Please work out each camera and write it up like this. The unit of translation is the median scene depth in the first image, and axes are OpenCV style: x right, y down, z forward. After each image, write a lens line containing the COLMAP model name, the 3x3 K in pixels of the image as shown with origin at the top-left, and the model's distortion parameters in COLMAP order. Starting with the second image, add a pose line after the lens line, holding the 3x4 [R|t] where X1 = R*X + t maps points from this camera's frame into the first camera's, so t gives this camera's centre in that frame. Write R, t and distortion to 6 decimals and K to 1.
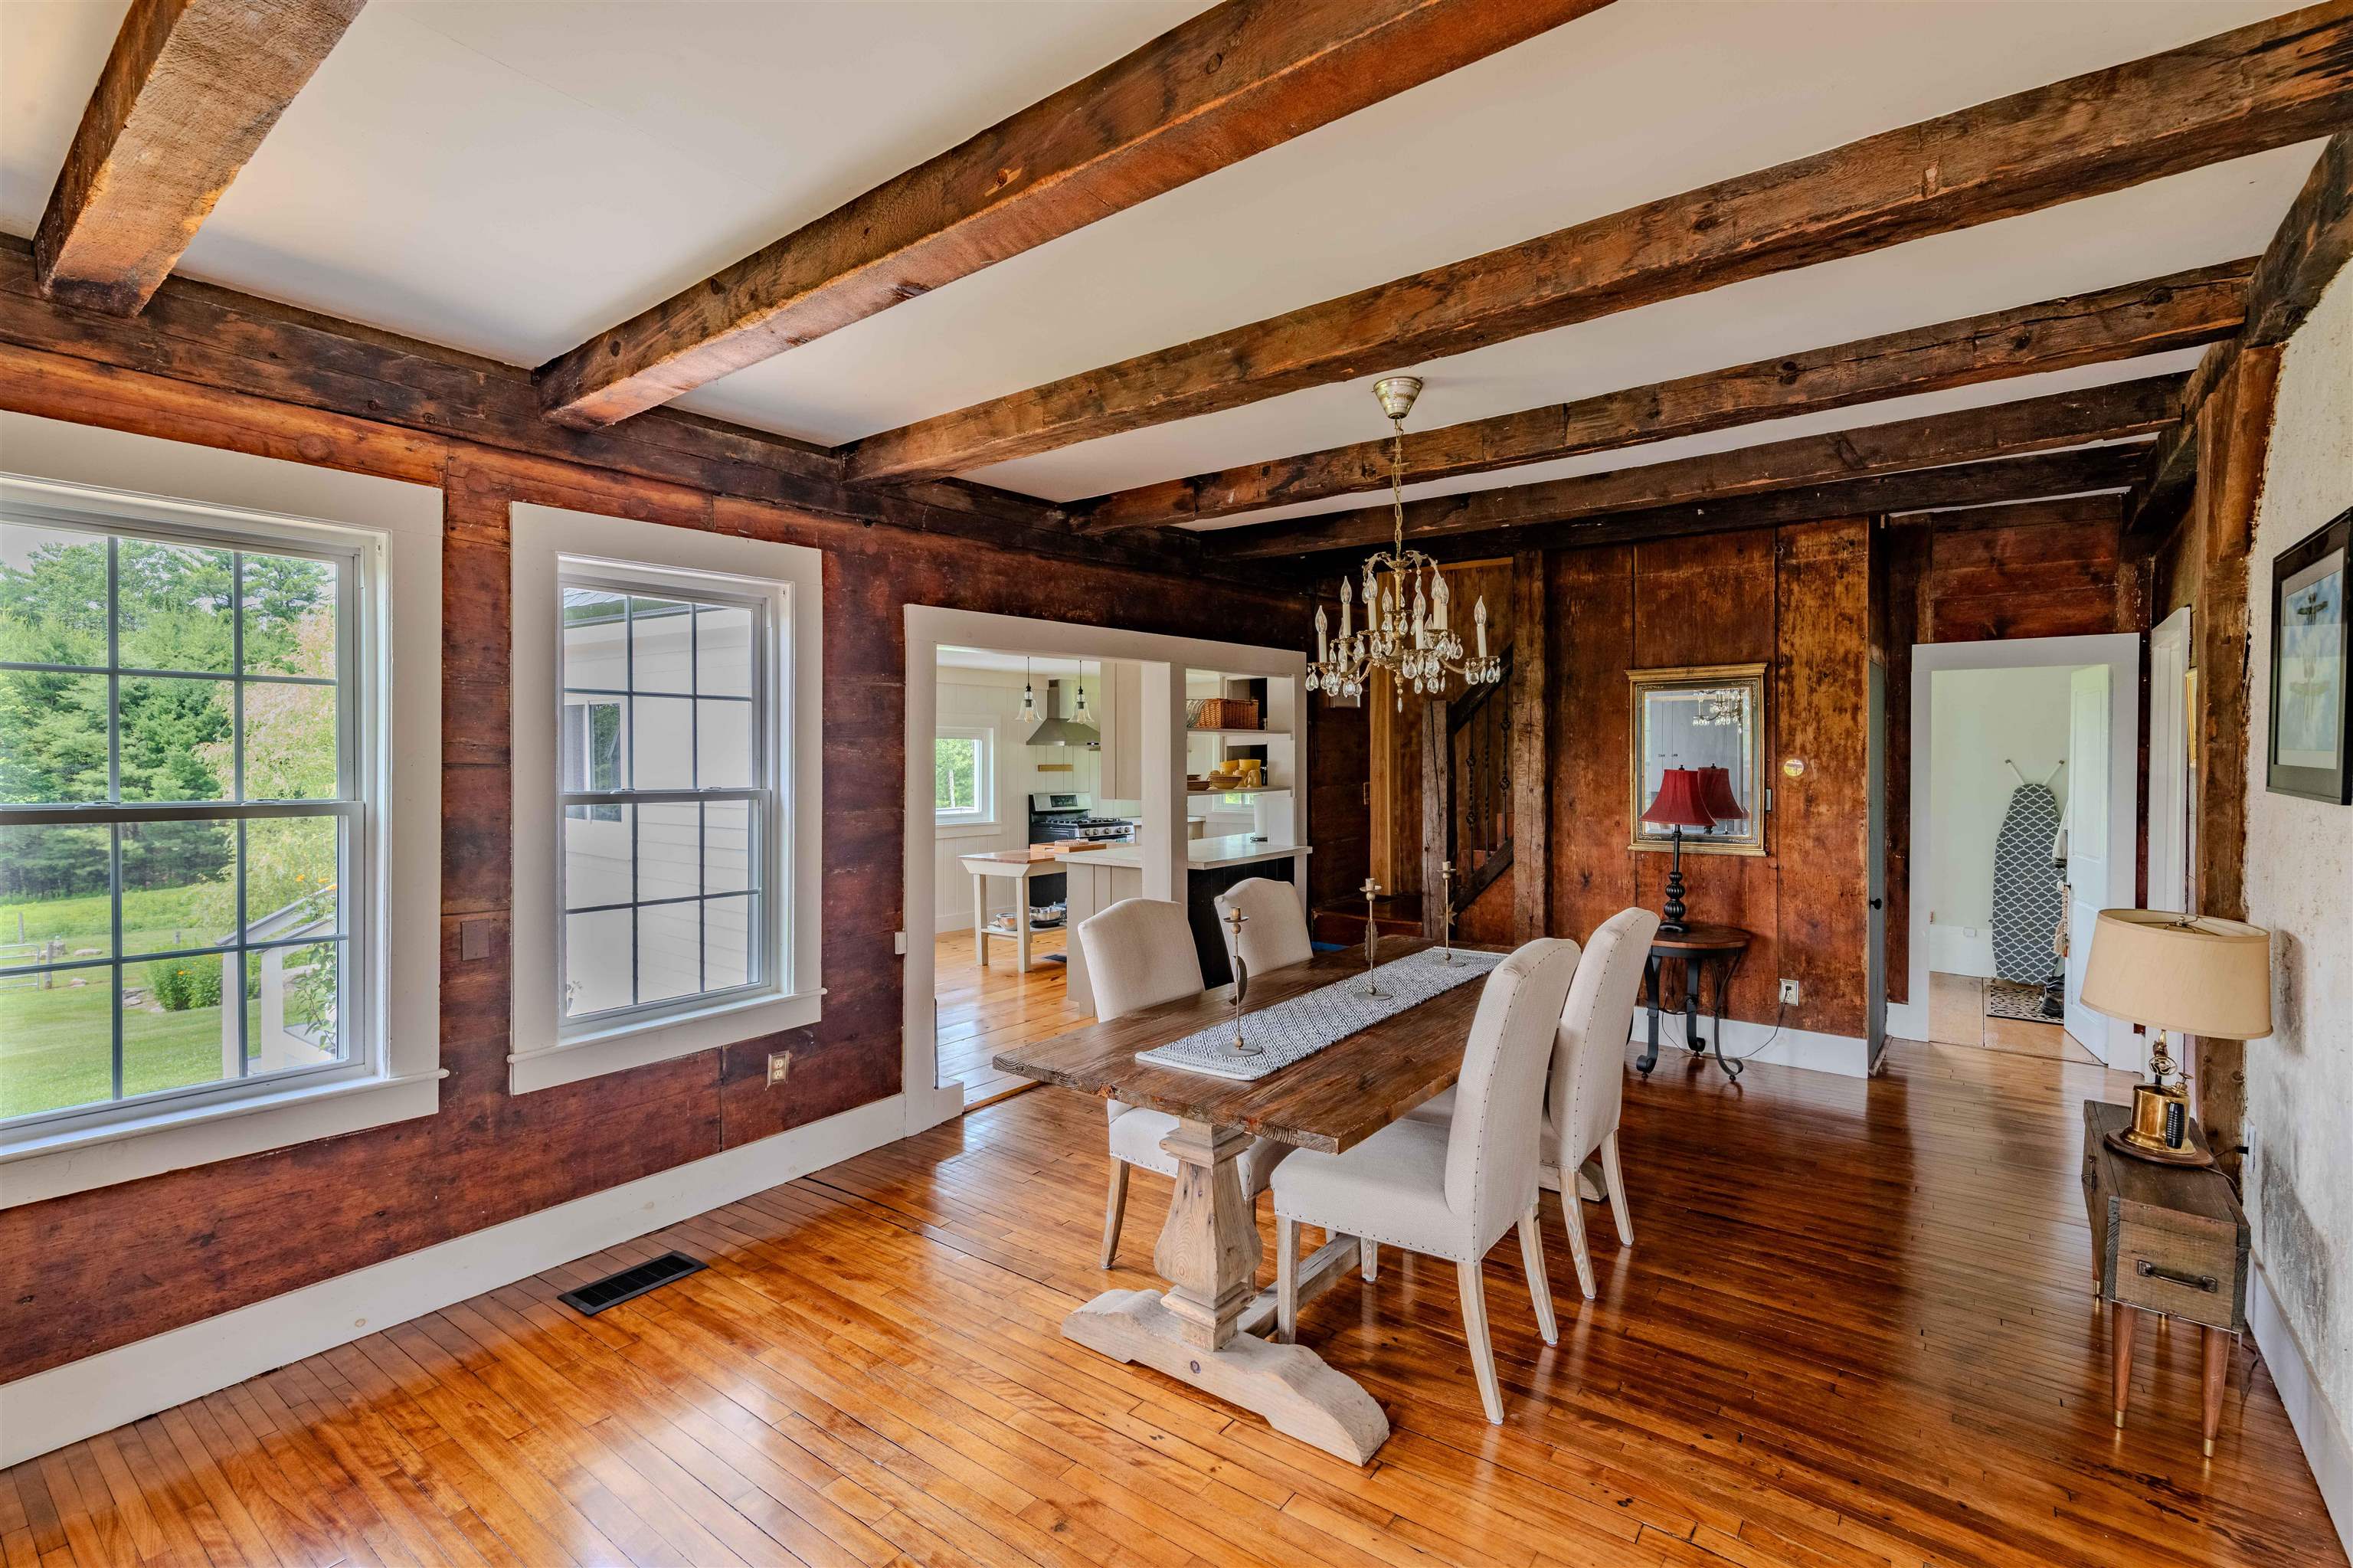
lens RADIAL K [[1047.8, 0, 1157.3], [0, 1047.8, 762.2], [0, 0, 1]] dist [0.002245, -0.000446]
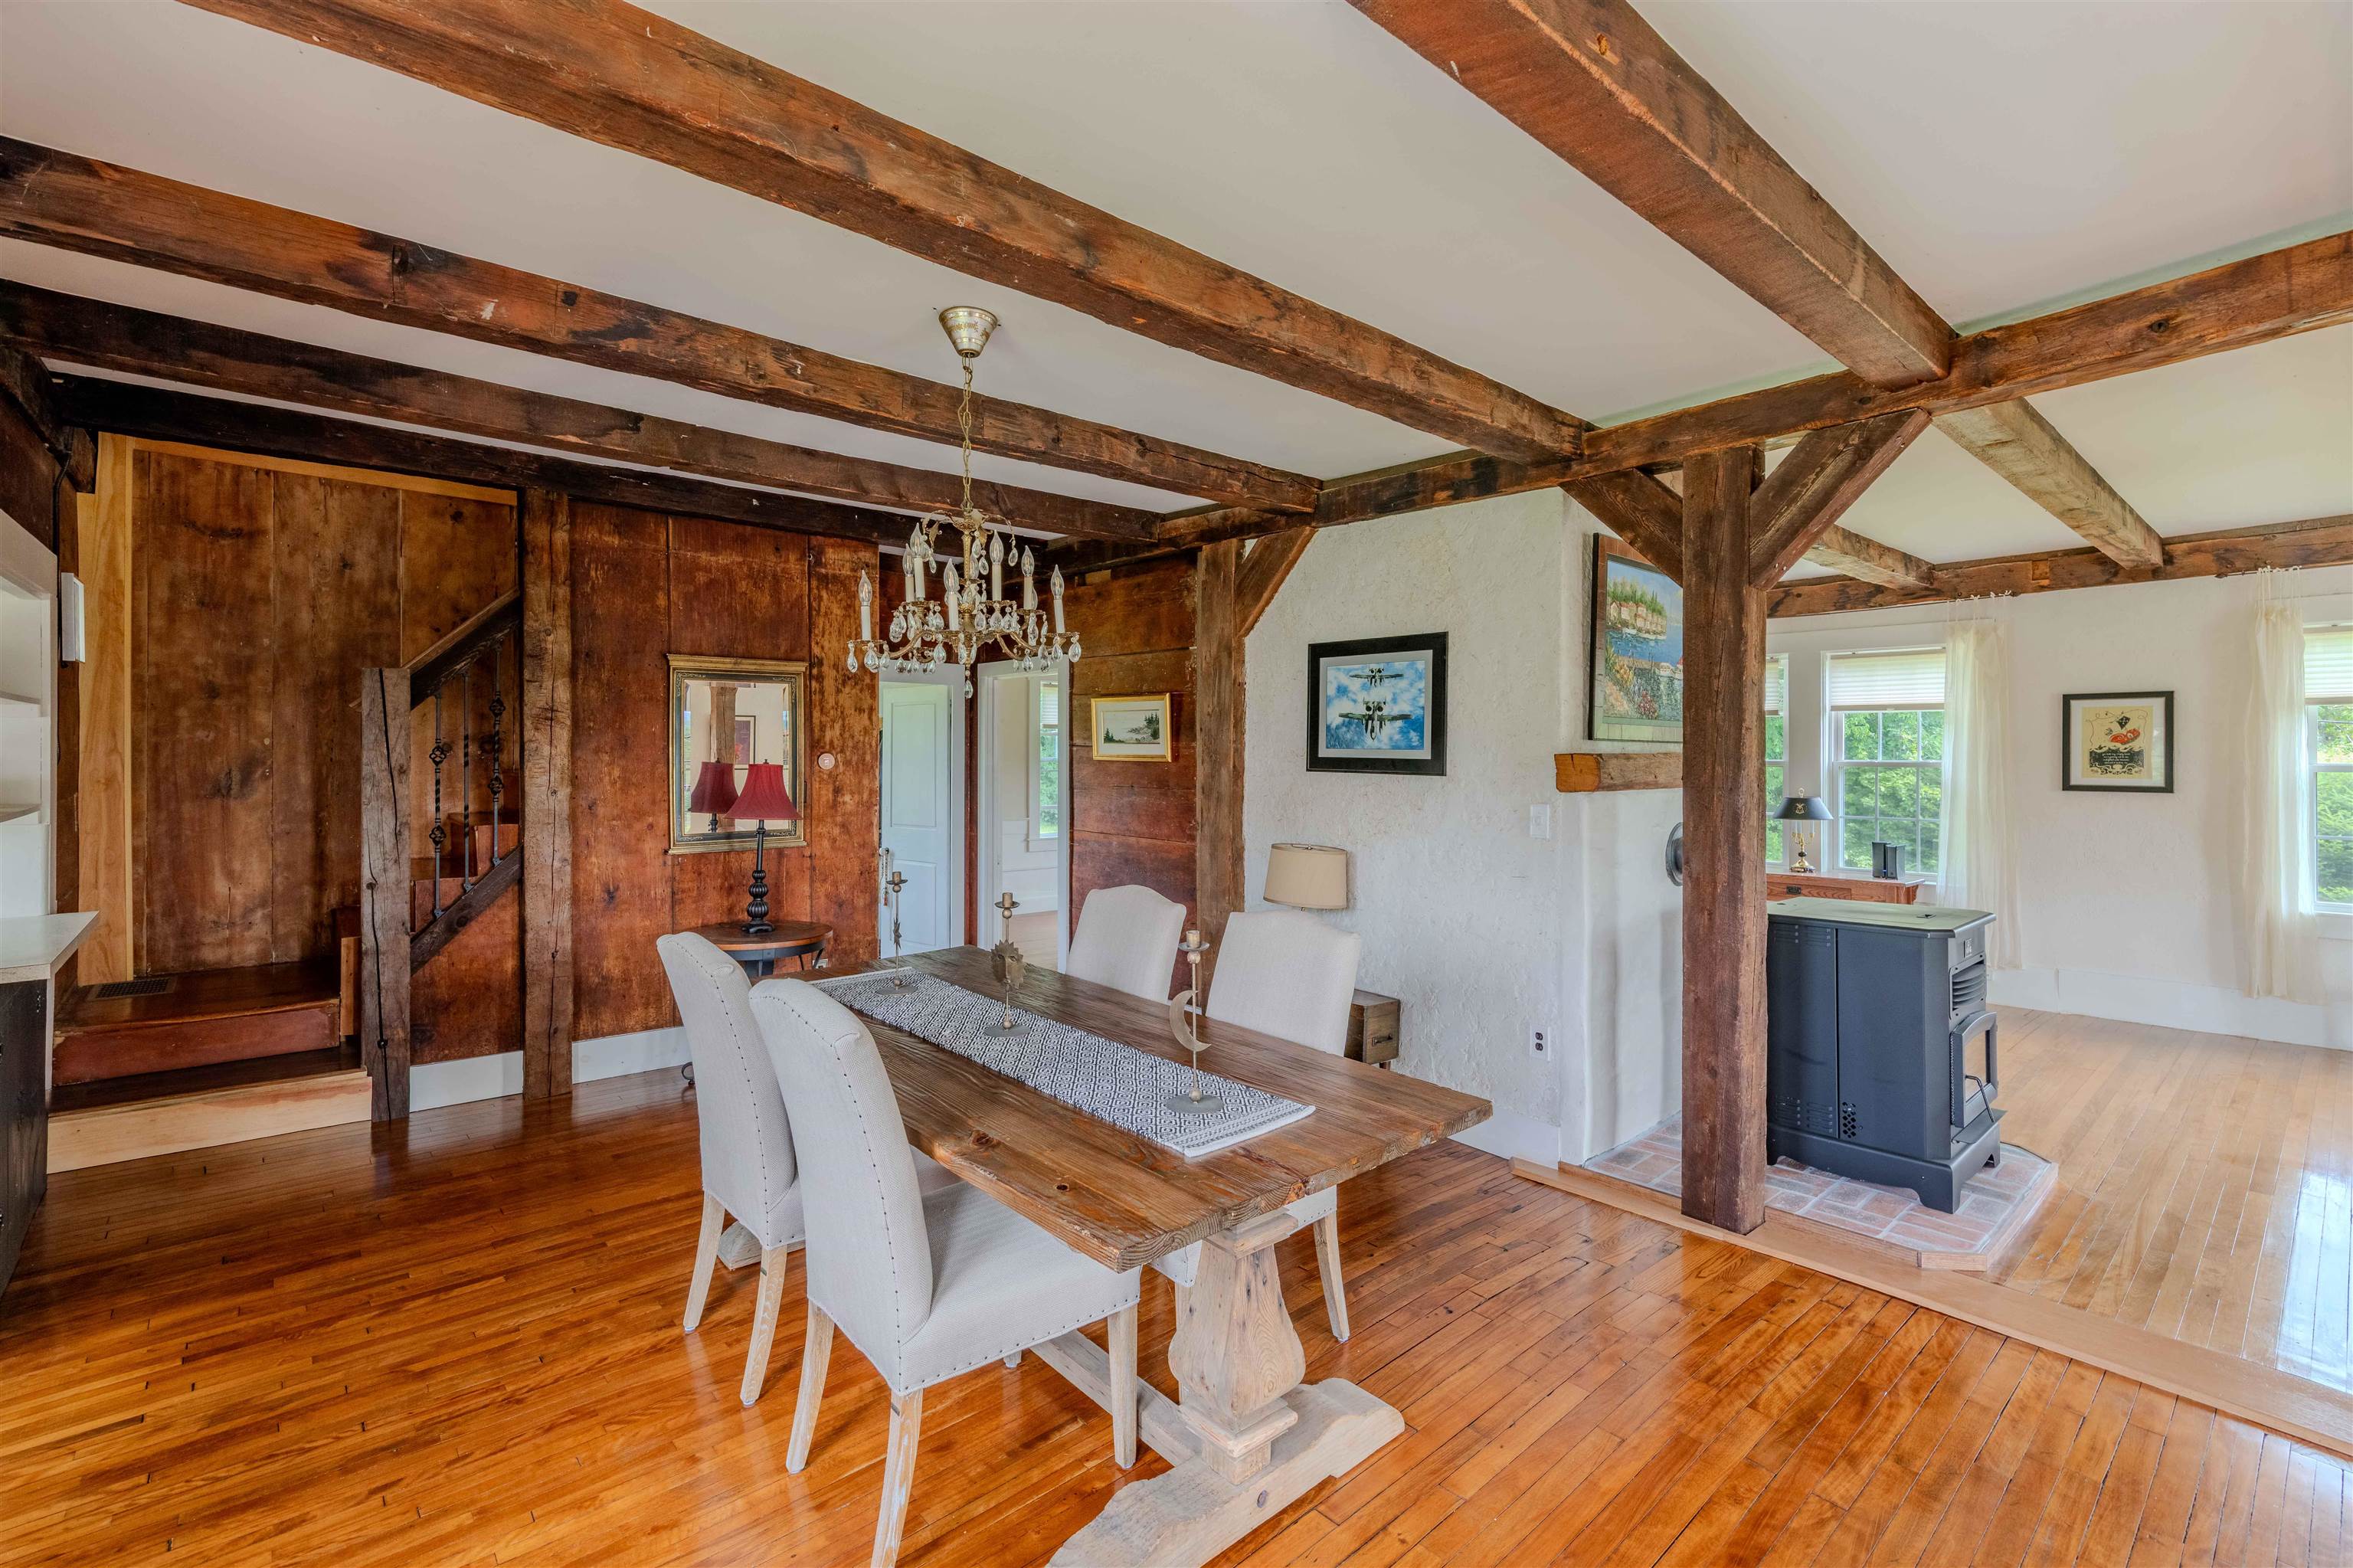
lens RADIAL K [[1047.8, 0, 1172.8], [0, 1047.8, 741.7], [0, 0, 1]] dist [0.002245, -0.000446]
pose [[0.186740, 0.013056, 0.982323, -0.380220], [0.002551, 0.999902, -0.013774, 0.000682], [-0.982406, 0.005078, 0.186688, 0.441440]]
